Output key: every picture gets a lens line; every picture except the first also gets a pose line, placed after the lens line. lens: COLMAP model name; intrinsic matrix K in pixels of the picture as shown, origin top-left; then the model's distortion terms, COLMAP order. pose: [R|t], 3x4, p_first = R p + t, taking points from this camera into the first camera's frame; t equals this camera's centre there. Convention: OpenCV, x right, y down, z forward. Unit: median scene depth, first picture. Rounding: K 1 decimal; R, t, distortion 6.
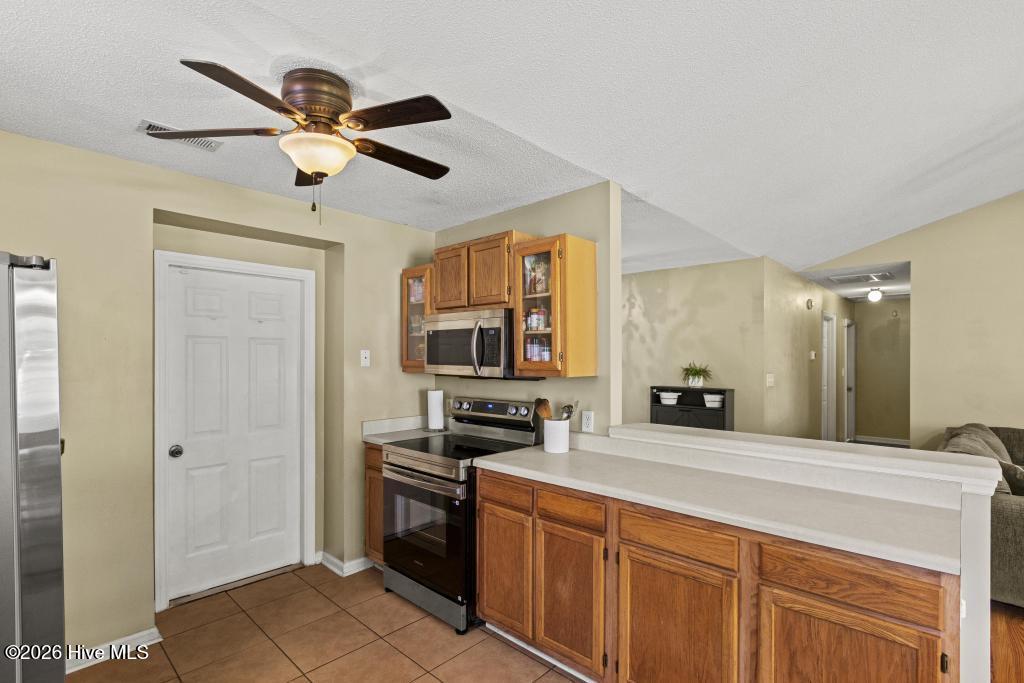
lens RADIAL K [[486.4, 0, 514.5], [0, 486.4, 356.6], [0, 0, 1]] dist [-0.000486, -0.000155]
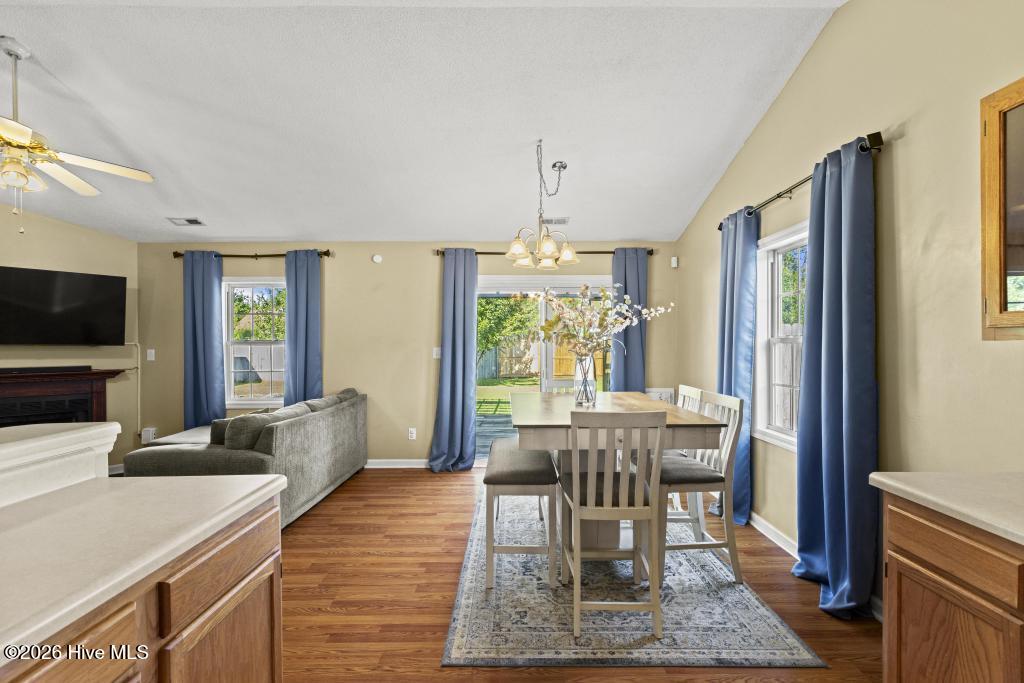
lens RADIAL K [[459.0, 0, 513.0], [0, 459.0, 347.2], [0, 0, 1]] dist [0.002950, 0.000940]
pose [[-0.679412, -0.001640, 0.733755, -0.090426], [0.004166, 0.999973, 0.006093, 0.030790], [-0.733745, 0.007197, -0.679387, 0.413305]]
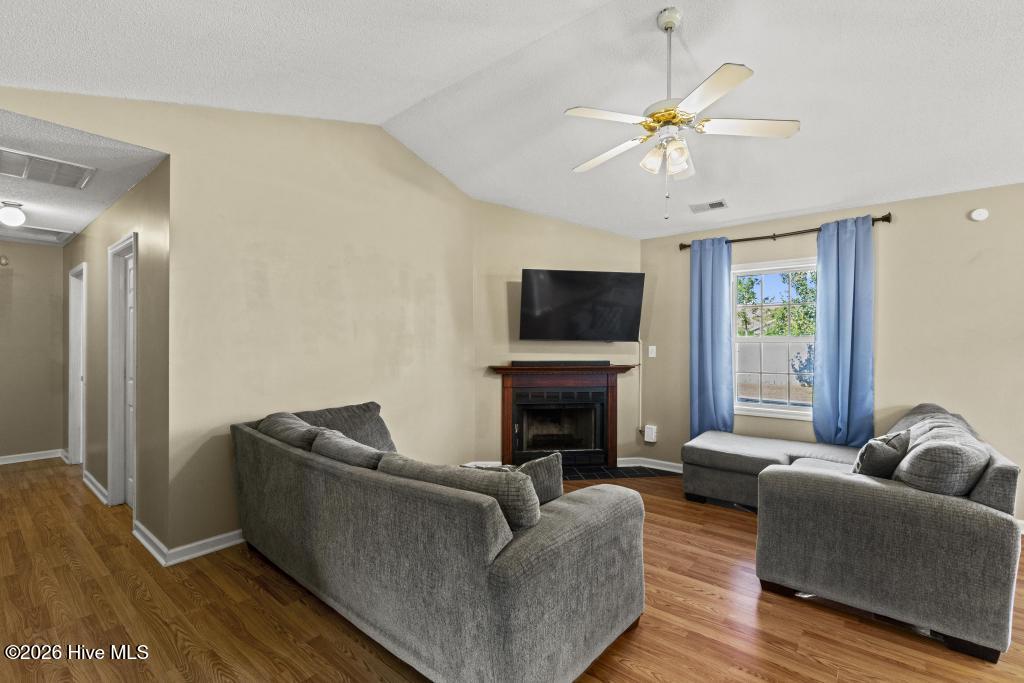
lens RADIAL K [[454.7, 0, 512.1], [0, 454.7, 346.6], [0, 0, 1]] dist [0.003215, 0.000569]
pose [[-0.064681, -0.005139, 0.997893, 0.273173], [-0.003869, 0.999981, 0.004899, 0.036806], [-0.997898, -0.003544, -0.064700, 0.721160]]
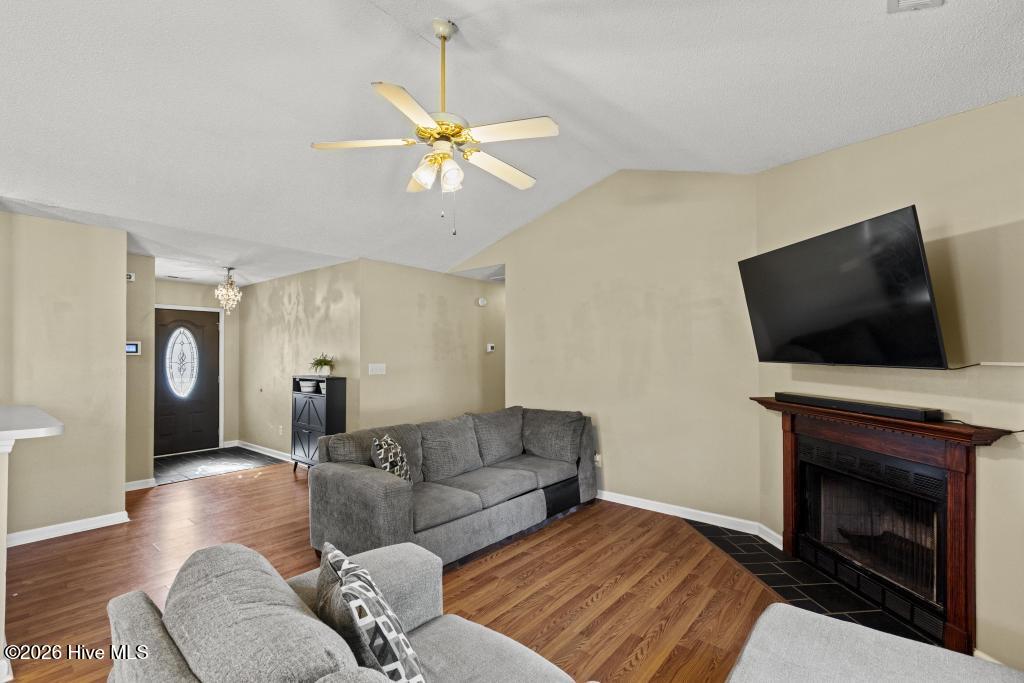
lens RADIAL K [[456.4, 0, 515.4], [0, 456.4, 351.4], [0, 0, 1]] dist [0.002067, 0.000290]
pose [[0.998369, -0.000061, 0.057098, 0.900415], [0.000332, 0.999989, -0.004738, 0.013906], [-0.057097, 0.004749, 0.998357, -0.076222]]
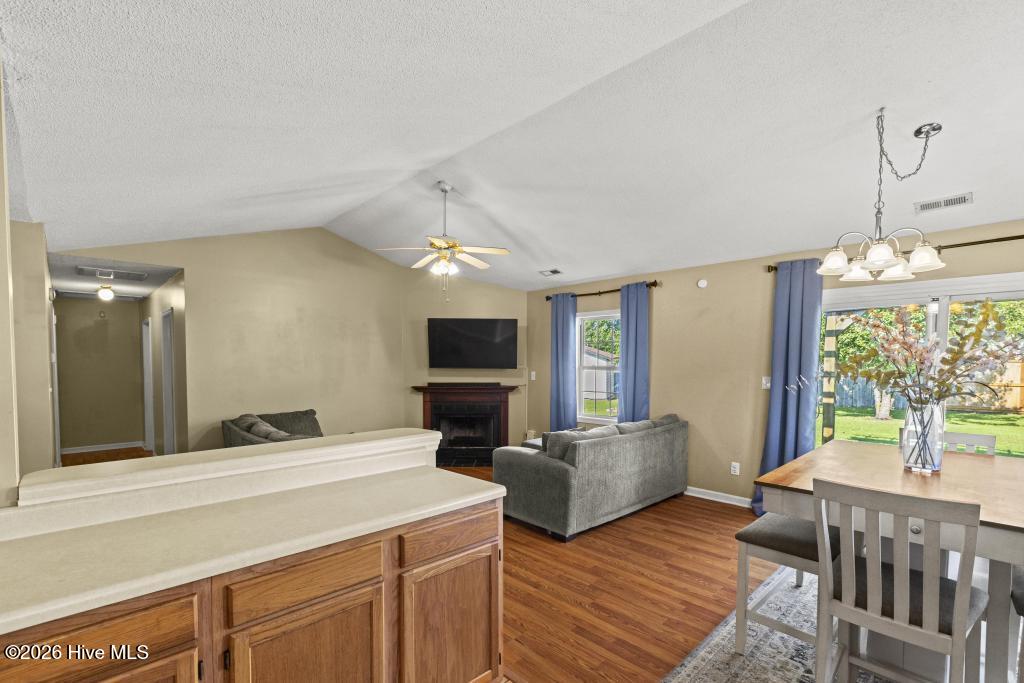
lens RADIAL K [[468.0, 0, 514.5], [0, 468.0, 376.4], [0, 0, 1]] dist [0.003609, 0.000505]
pose [[0.055799, -0.035078, 0.997826, -0.188033], [-0.000279, 0.999382, 0.035148, 0.000419], [-0.998442, -0.002240, 0.055755, 0.269452]]
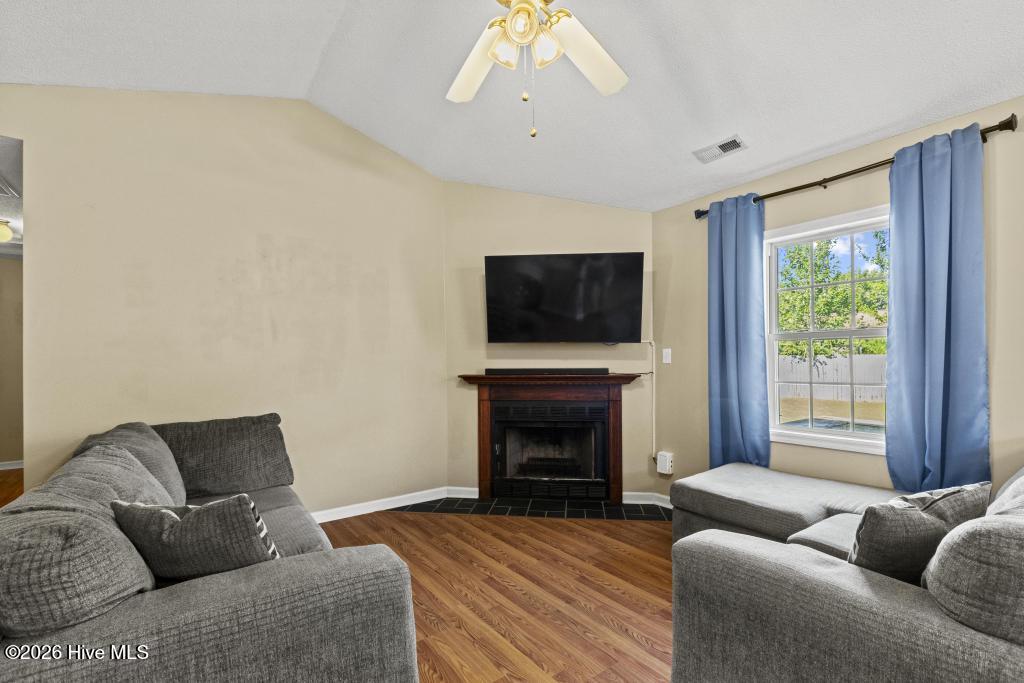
lens RADIAL K [[456.9, 0, 516.0], [0, 456.9, 359.7], [0, 0, 1]] dist [0.001034, 0.000344]
pose [[0.177736, 0.002837, 0.984074, 0.472621], [0.005060, 0.999980, -0.003797, 0.062900], [-0.984065, 0.005654, 0.177718, 0.424623]]
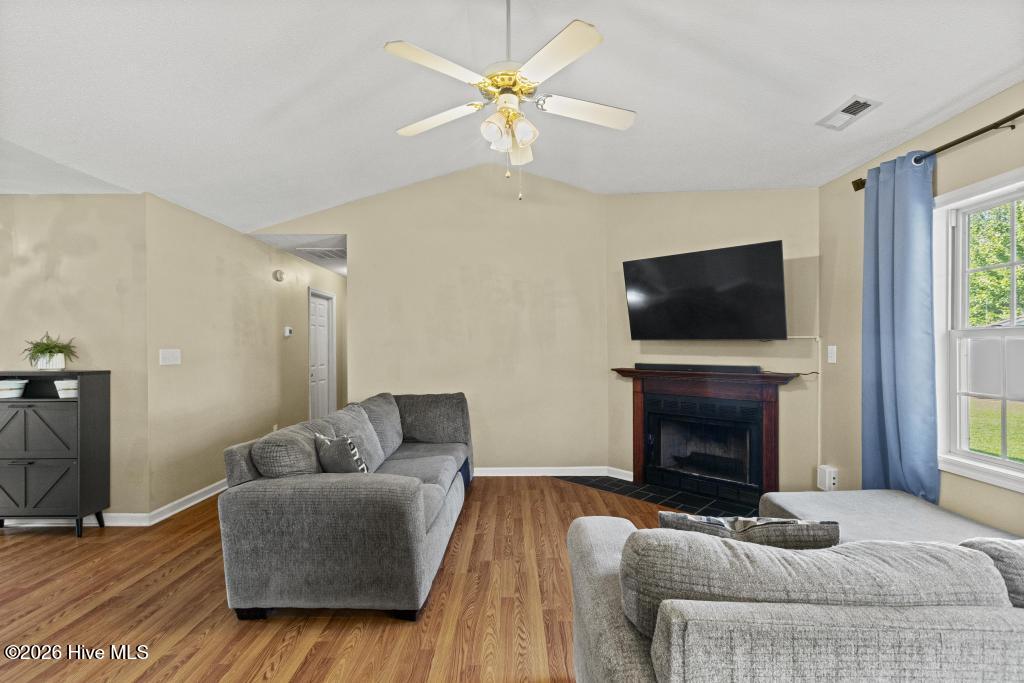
lens RADIAL K [[454.7, 0, 512.1], [0, 454.7, 346.6], [0, 0, 1]] dist [0.003215, 0.000569]
pose [[0.734595, -0.006210, 0.678477, 0.497400], [0.005097, 0.999980, 0.003633, 0.036247], [-0.678486, 0.000789, 0.734613, 0.100278]]
